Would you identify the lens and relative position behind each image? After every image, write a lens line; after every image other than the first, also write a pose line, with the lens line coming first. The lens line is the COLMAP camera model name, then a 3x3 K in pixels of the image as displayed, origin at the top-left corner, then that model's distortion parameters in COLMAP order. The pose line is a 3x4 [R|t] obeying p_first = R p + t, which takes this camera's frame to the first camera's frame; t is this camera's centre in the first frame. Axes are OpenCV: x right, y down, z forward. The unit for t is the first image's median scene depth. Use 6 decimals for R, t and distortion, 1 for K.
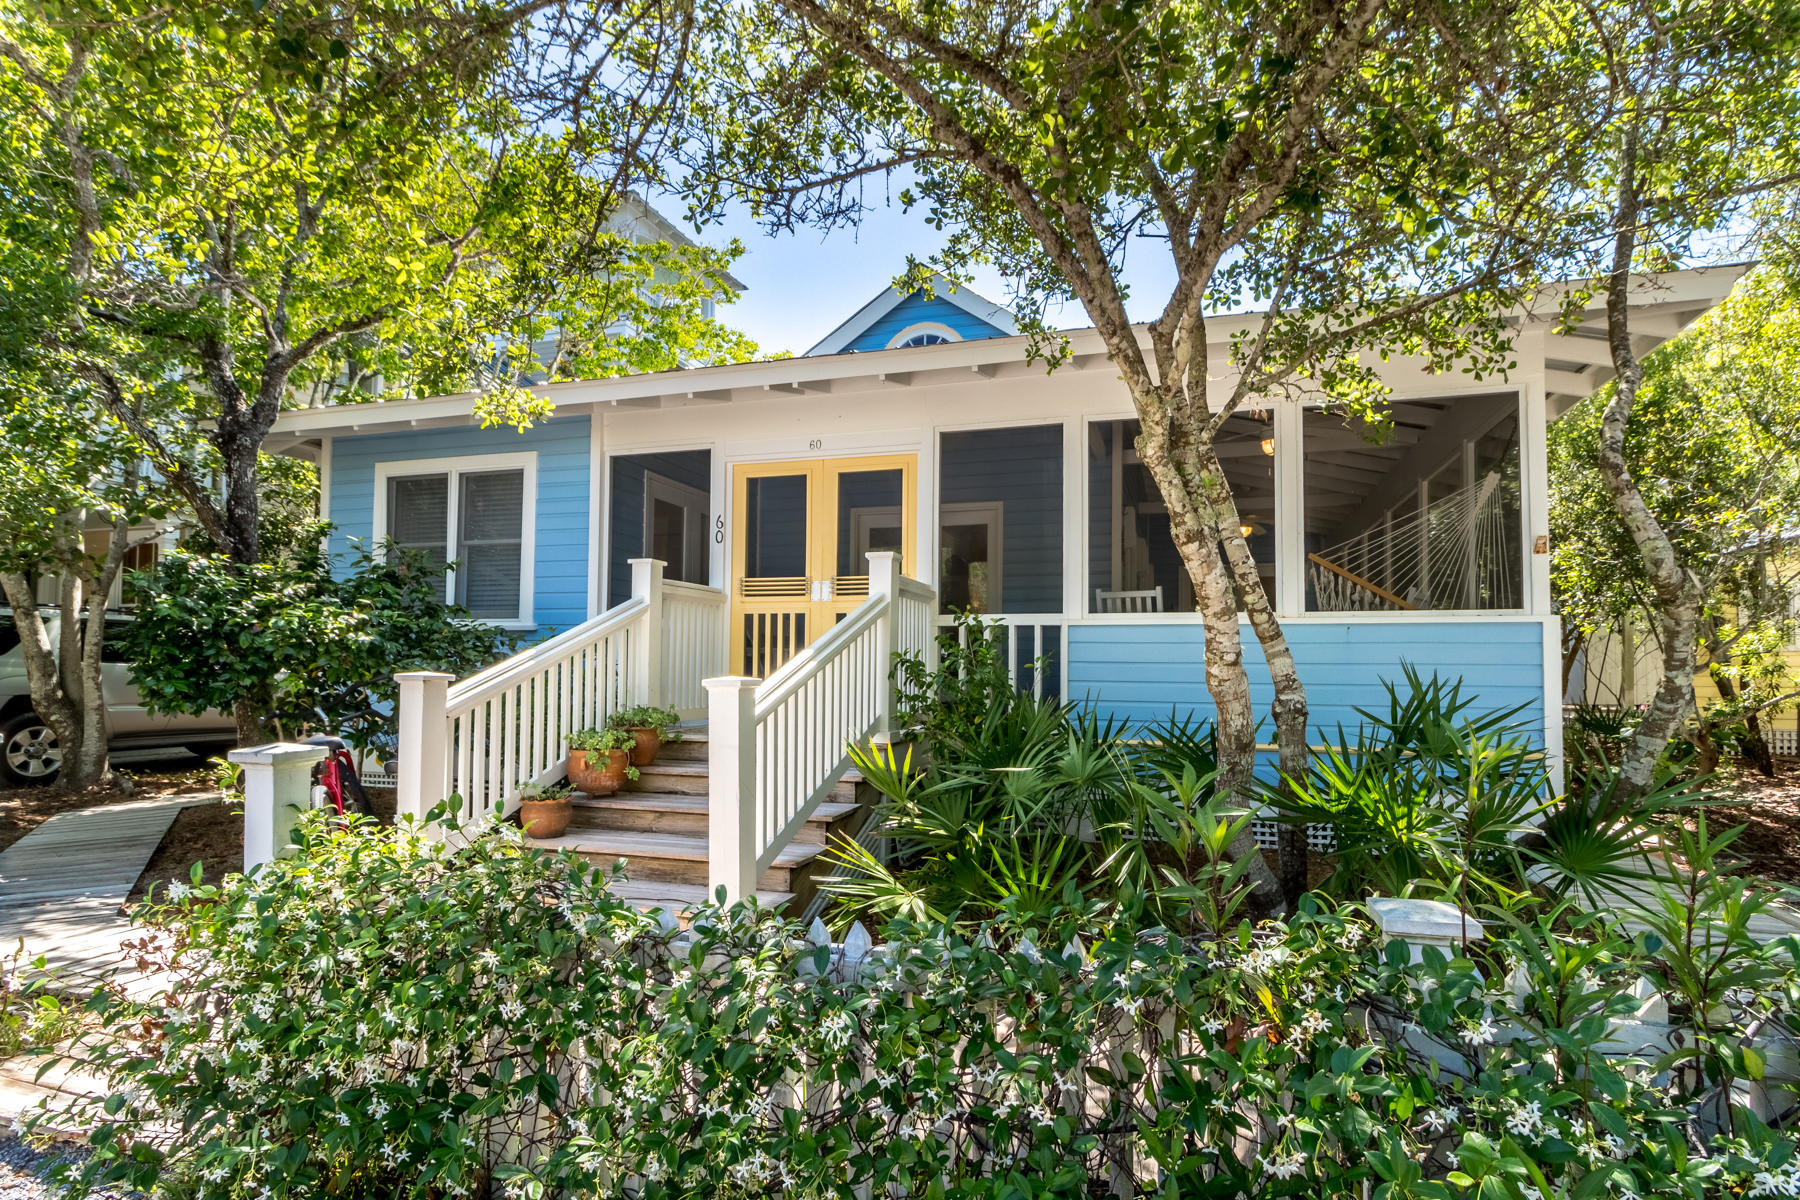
lens RADIAL K [[915.1, 0, 882.5], [0, 915.1, 628.8], [0, 0, 1]] dist [0.001391, -0.000347]
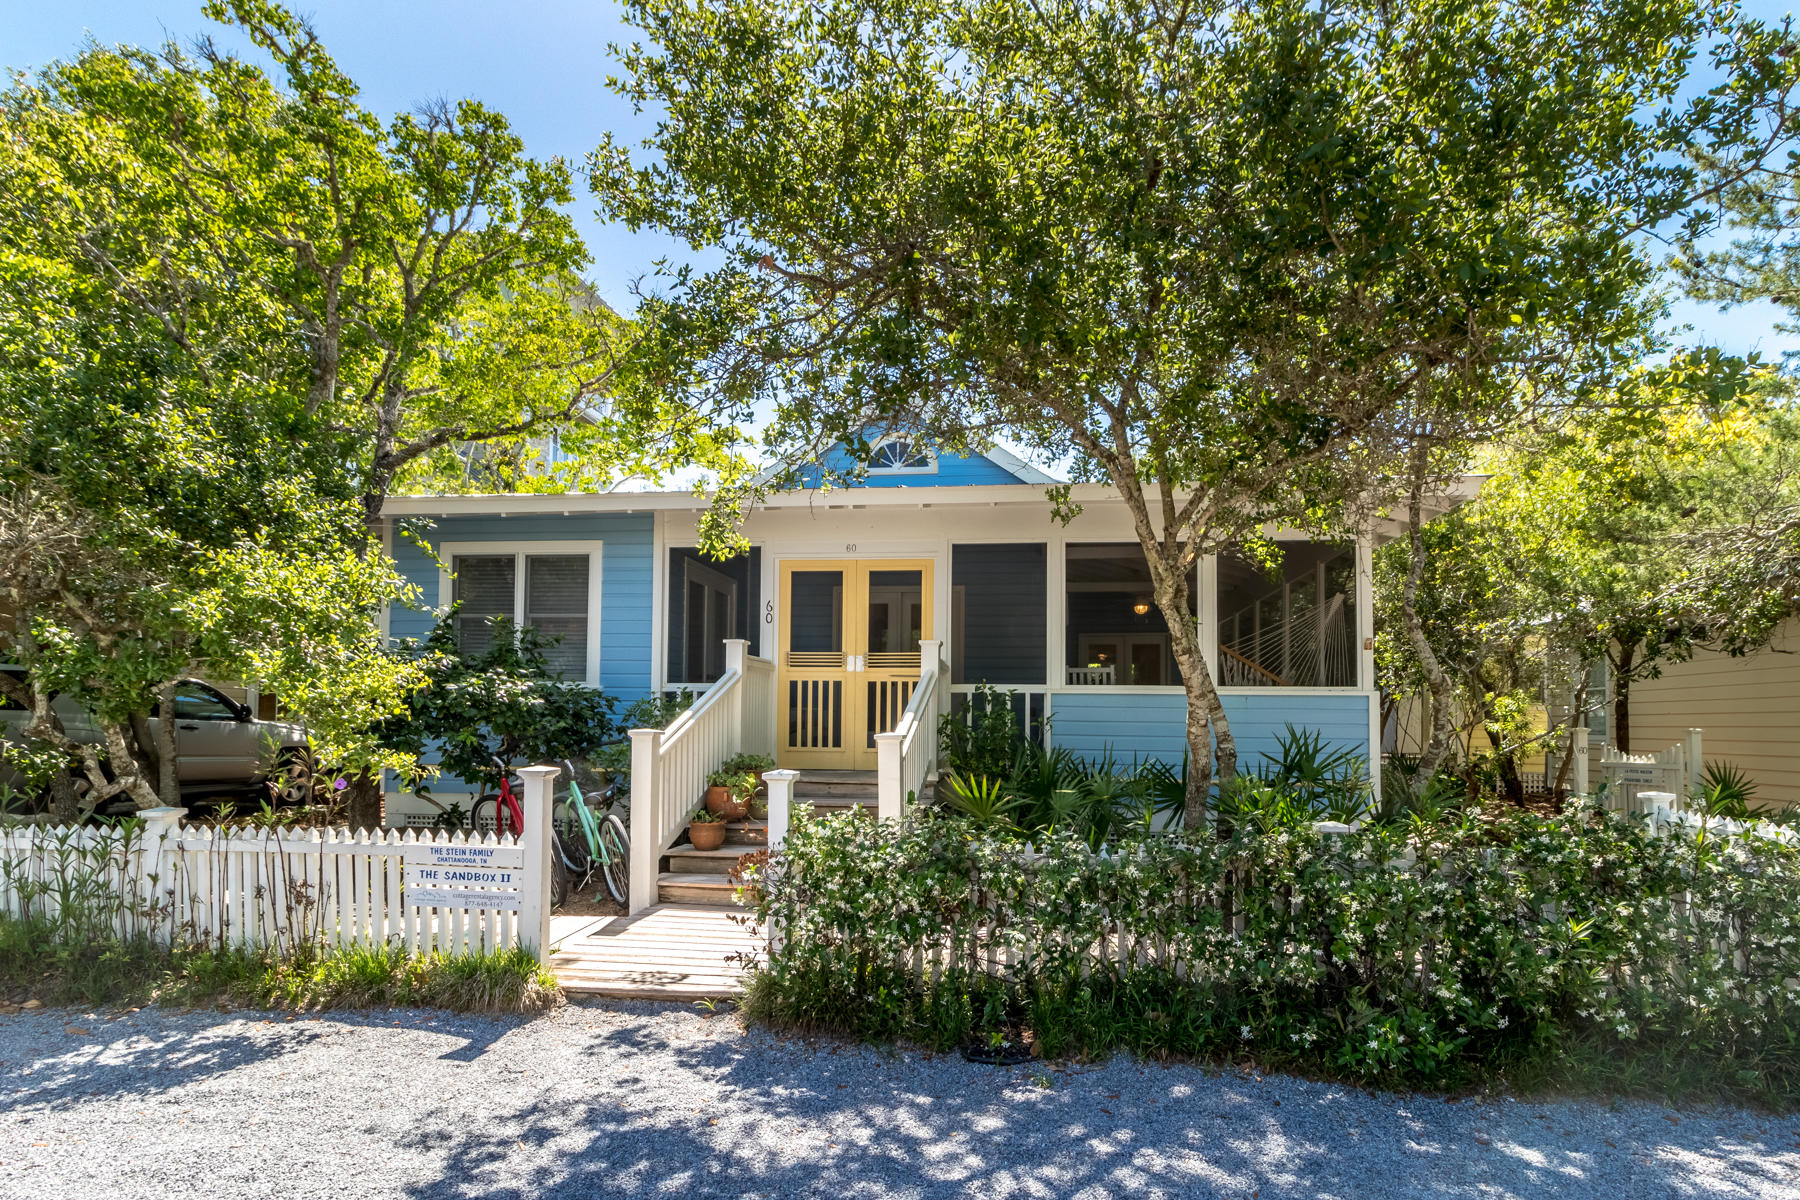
lens RADIAL K [[945.8, 0, 902.4], [0, 945.8, 679.1], [0, 0, 1]] dist [0.007254, -0.000038]
pose [[0.985366, 0.009857, 0.170165, -0.228222], [-0.010026, 0.999950, 0.000138, -0.021098], [-0.170155, -0.001843, 0.985416, -0.307041]]
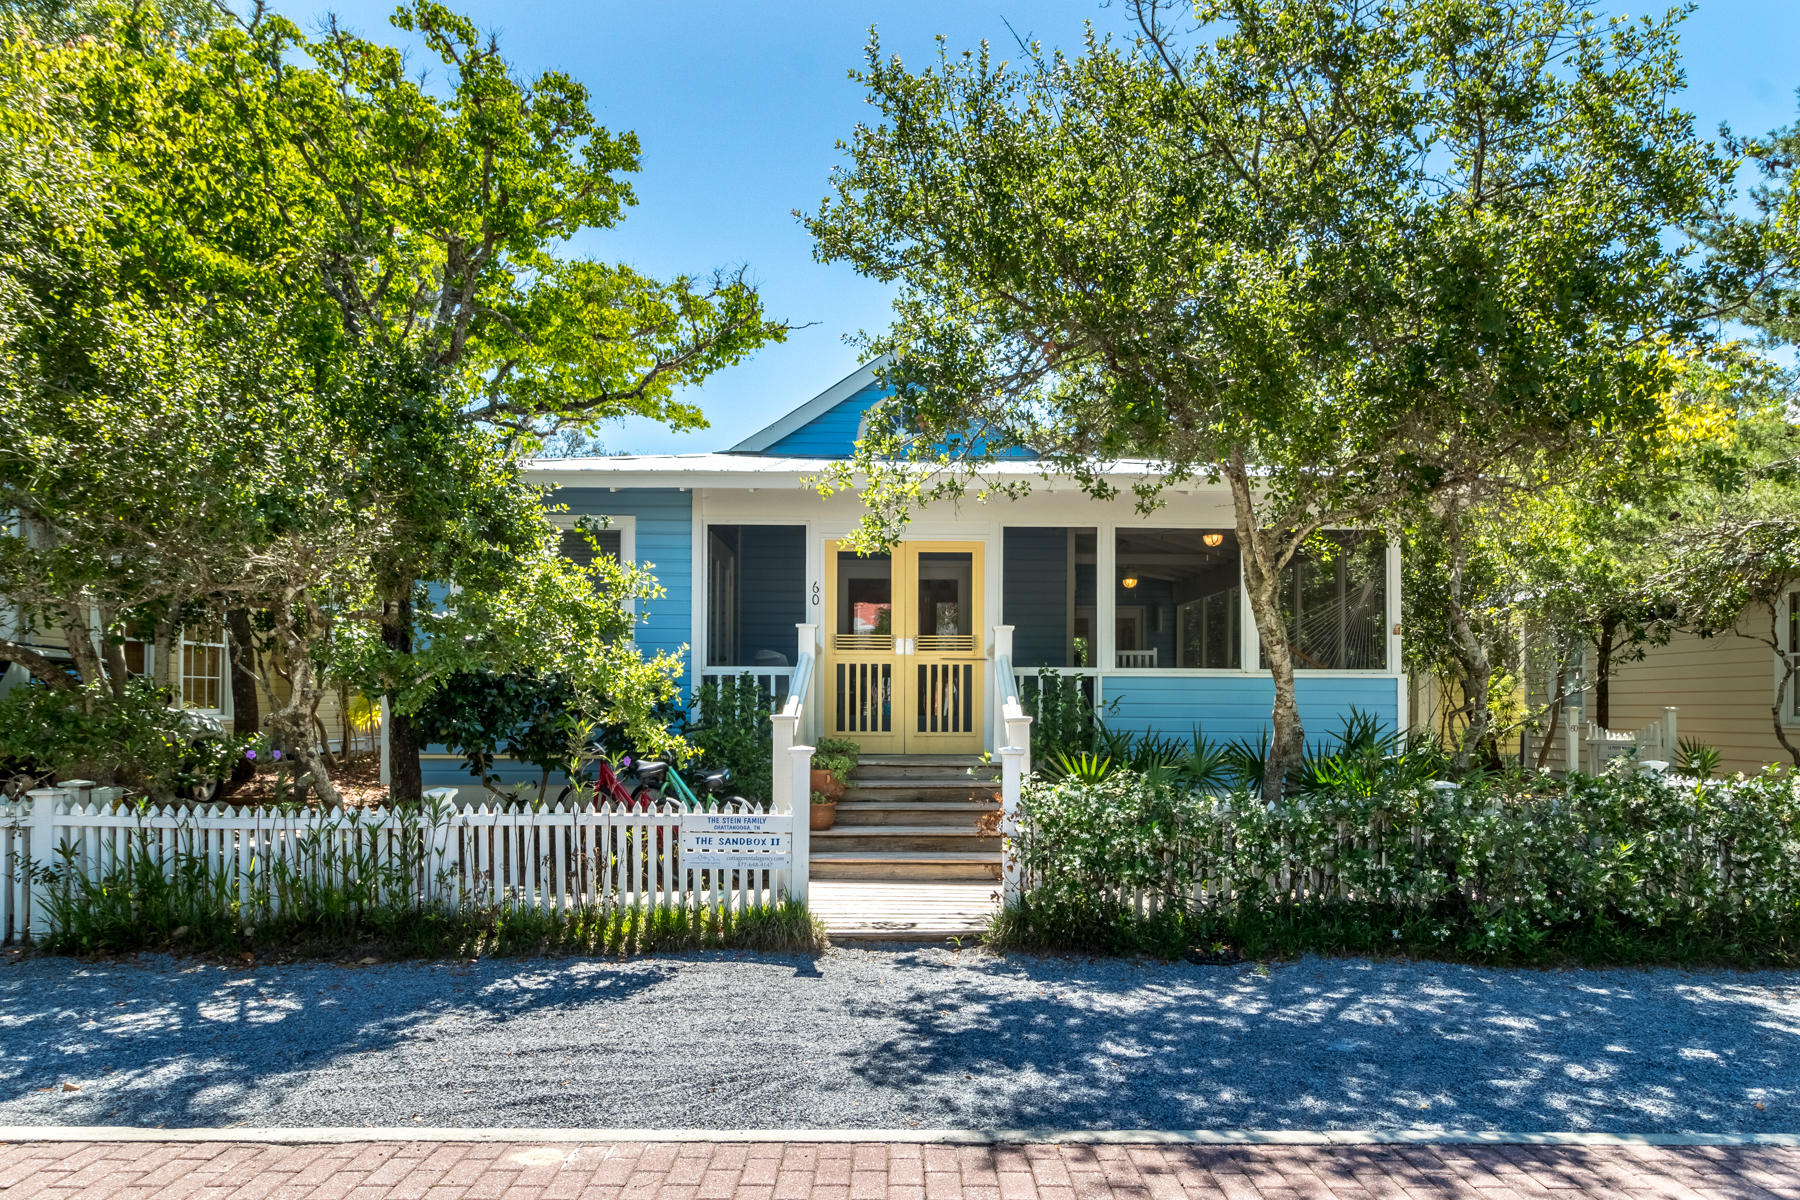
lens RADIAL K [[1203.6, 0, 902.2], [0, 1203.6, 665.4], [0, 0, 1]] dist [0.028681, -0.000265]
pose [[0.949719, 0.005758, 0.313050, -0.593160], [-0.010062, 0.999876, 0.012135, -0.036050], [-0.312941, -0.014674, 0.949659, -0.570425]]
